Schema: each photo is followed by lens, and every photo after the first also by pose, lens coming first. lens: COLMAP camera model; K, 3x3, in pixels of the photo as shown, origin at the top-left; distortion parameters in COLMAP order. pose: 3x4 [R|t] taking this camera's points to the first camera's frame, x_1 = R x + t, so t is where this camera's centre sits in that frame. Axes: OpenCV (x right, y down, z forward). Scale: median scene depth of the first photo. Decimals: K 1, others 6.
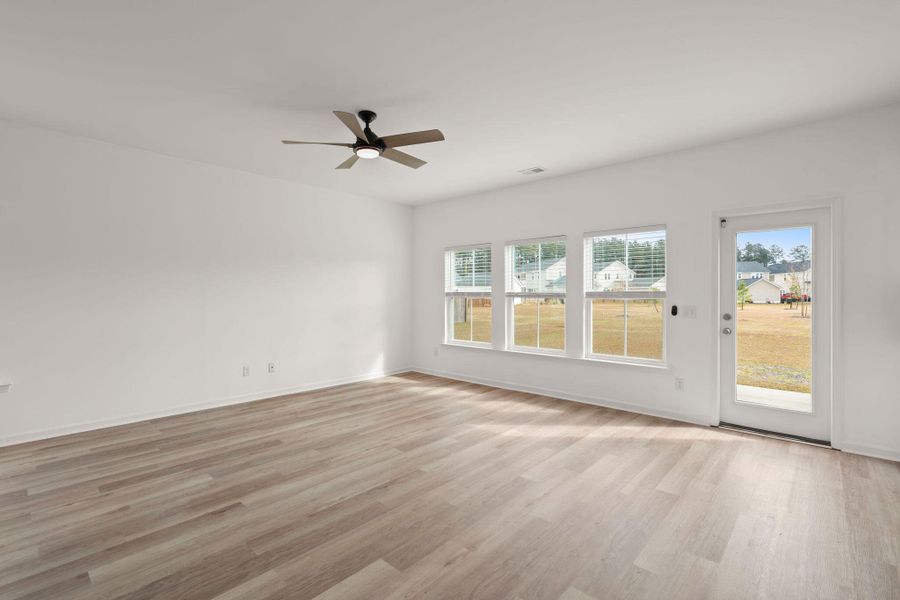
lens RADIAL K [[412.1, 0, 446.2], [0, 412.1, 295.4], [0, 0, 1]] dist [0.000055, 0.000082]
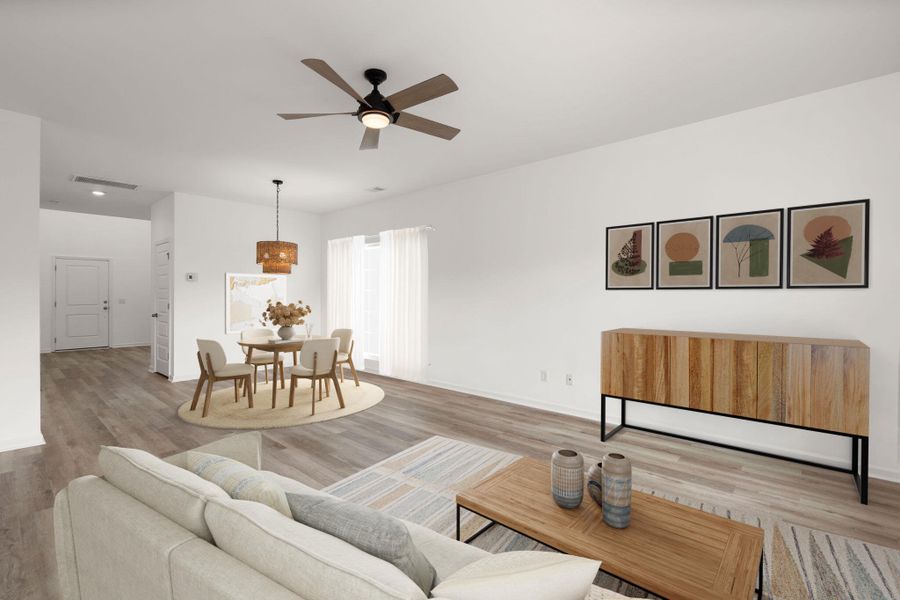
lens RADIAL K [[408.0, 0, 446.8], [0, 408.0, 294.4], [0, 0, 1]] dist [-0.000358, 0.000162]
pose [[0.007619, 0.000222, -0.999971, 0.655372], [0.000259, 1.000000, 0.000224, 0.000732], [0.999971, -0.000260, 0.007619, 1.190891]]
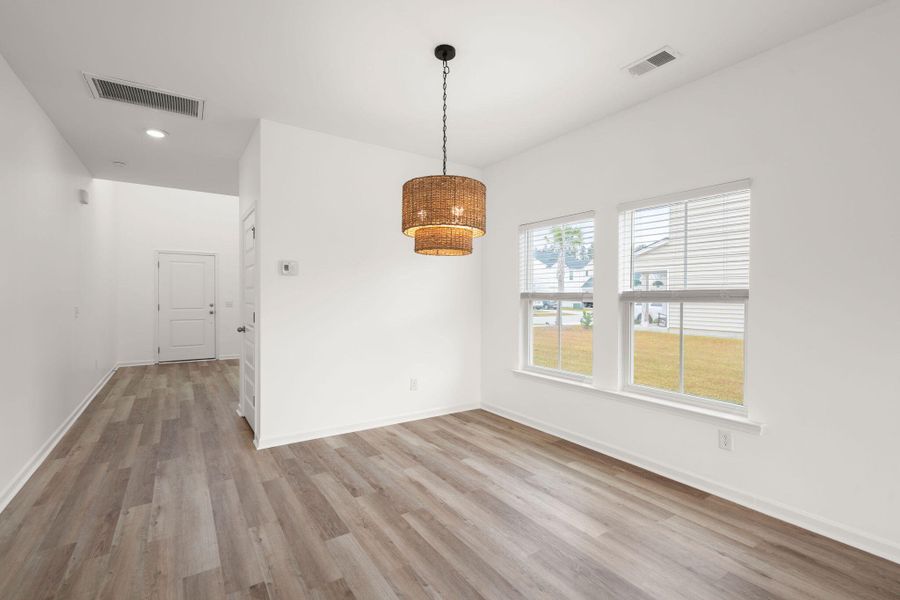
lens RADIAL K [[404.2, 0, 447.7], [0, 404.2, 300.7], [0, 0, 1]] dist [-0.002287, 0.000118]
pose [[-0.231251, 0.009201, -0.972851, -0.287977], [-0.004708, 0.999933, 0.010577, -0.003535], [0.972883, 0.007026, -0.231192, 0.691086]]
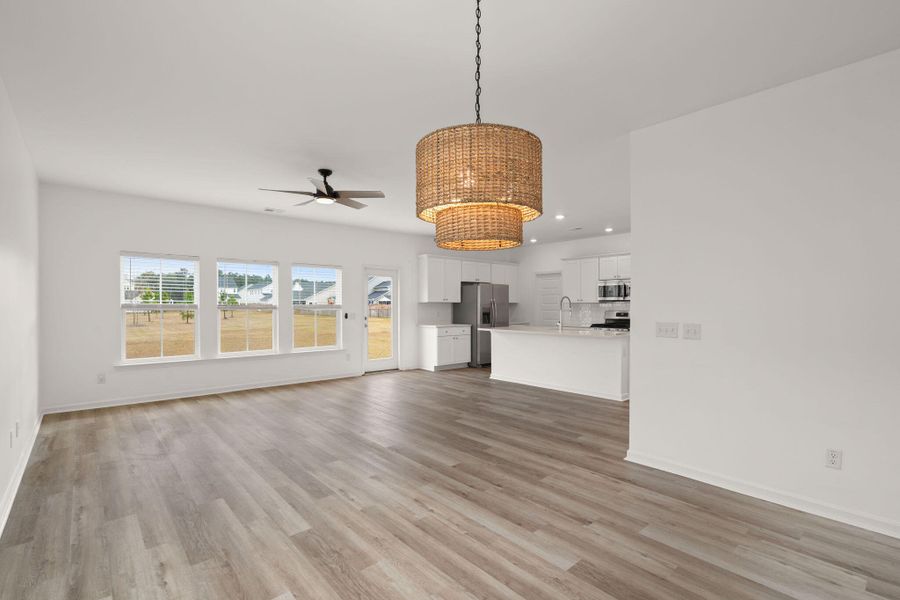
lens RADIAL K [[414.3, 0, 452.3], [0, 414.3, 314.4], [0, 0, 1]] dist [-0.000300, -0.000014]
pose [[0.092705, -0.020357, 0.995485, -1.550390], [-0.000690, 0.999789, 0.020509, -0.009541], [-0.995693, -0.002588, 0.092671, 0.492062]]
